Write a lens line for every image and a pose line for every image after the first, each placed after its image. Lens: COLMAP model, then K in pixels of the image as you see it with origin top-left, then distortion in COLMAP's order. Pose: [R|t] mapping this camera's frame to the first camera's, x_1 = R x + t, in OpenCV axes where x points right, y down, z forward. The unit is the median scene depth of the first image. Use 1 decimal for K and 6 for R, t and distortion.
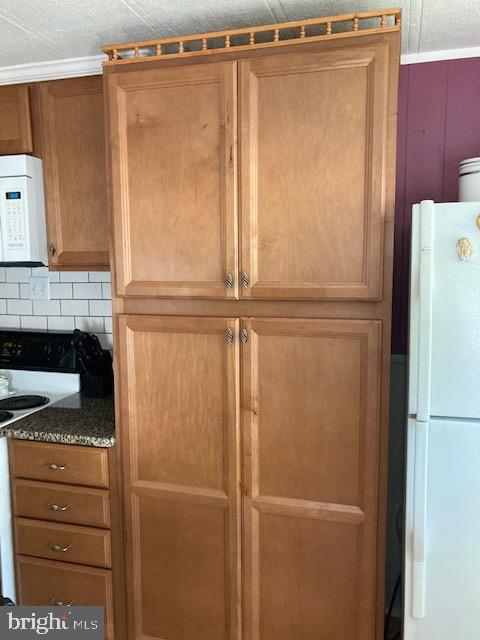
lens RADIAL K [[526.0, 0, 238.3], [0, 526.0, 318.9], [0, 0, 1]] dist [0.009298, -0.015350]
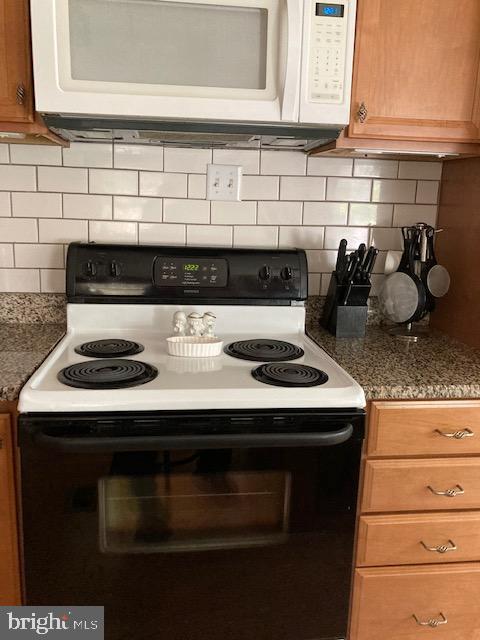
lens RADIAL K [[526.0, 0, 240.3], [0, 526.0, 319.8], [0, 0, 1]] dist [0.009298, -0.015350]
pose [[0.920597, -0.048129, 0.387537, -0.646379], [0.008885, 0.994701, 0.102427, 0.047847], [-0.390413, -0.090851, 0.916146, 0.377151]]
